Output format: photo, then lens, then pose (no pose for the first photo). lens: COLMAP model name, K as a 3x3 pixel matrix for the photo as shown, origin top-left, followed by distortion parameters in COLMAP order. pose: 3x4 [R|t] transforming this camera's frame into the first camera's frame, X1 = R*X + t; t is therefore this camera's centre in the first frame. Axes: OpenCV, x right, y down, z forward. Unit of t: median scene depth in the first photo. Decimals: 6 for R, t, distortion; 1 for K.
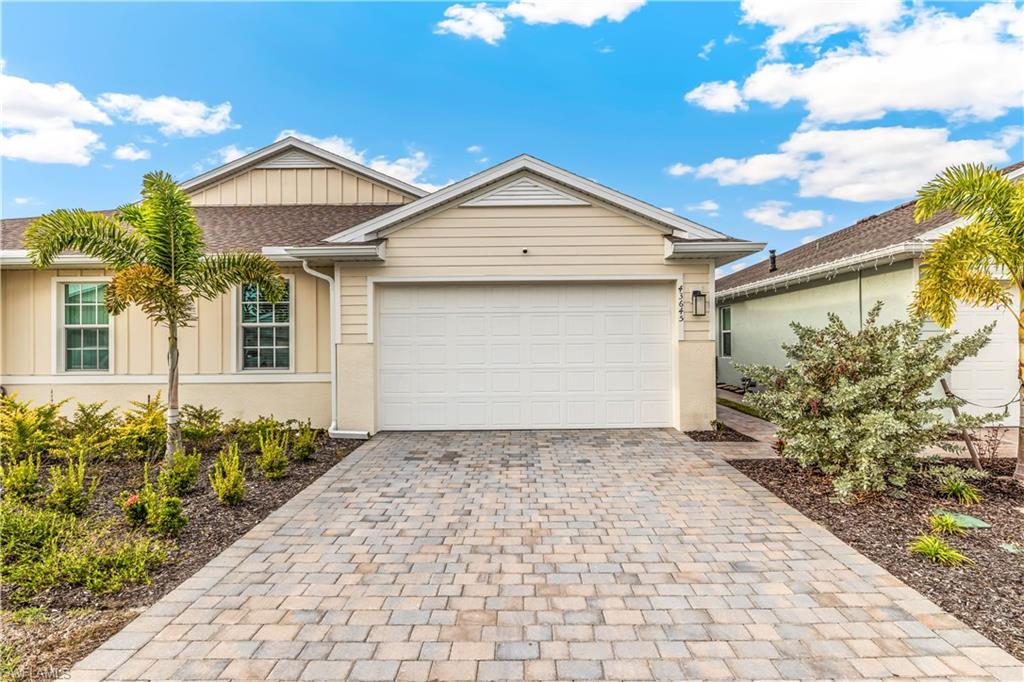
lens RADIAL K [[514.0, 0, 512.0], [0, 514.0, 341.0], [0, 0, 1]] dist [-0.014063, 0.000214]
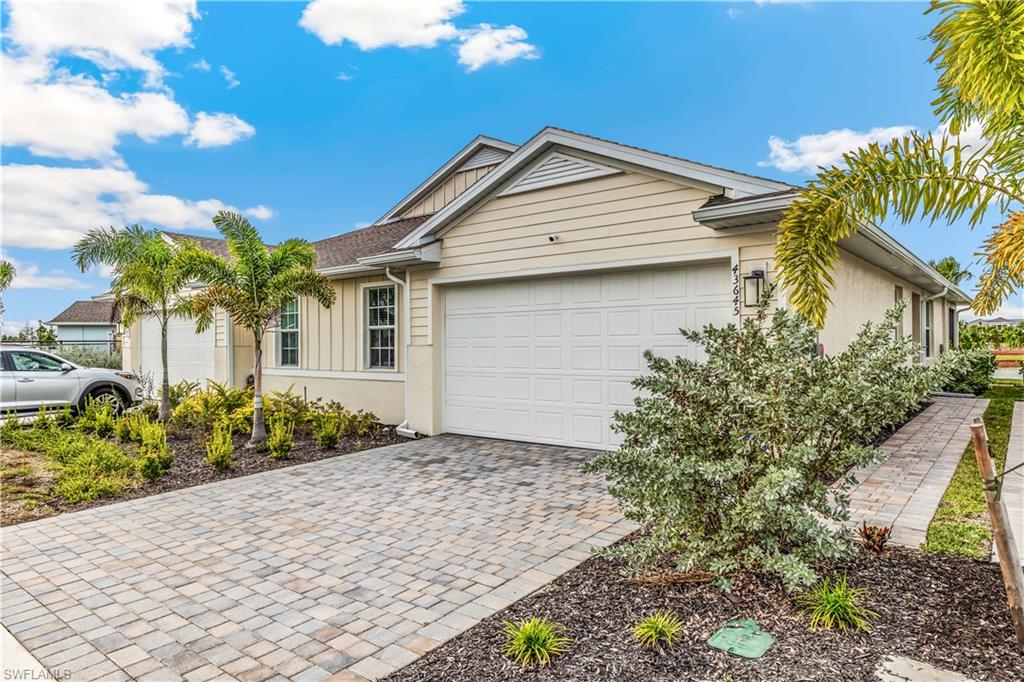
lens RADIAL K [[626.2, 0, 512.0], [0, 626.2, 341.0], [0, 0, 1]] dist [-0.020898, 0.001458]
pose [[0.790181, -0.001018, -0.612872, 0.614211], [0.005705, 0.999968, 0.005695, -0.009262], [0.612847, -0.007997, 0.790162, 0.126065]]
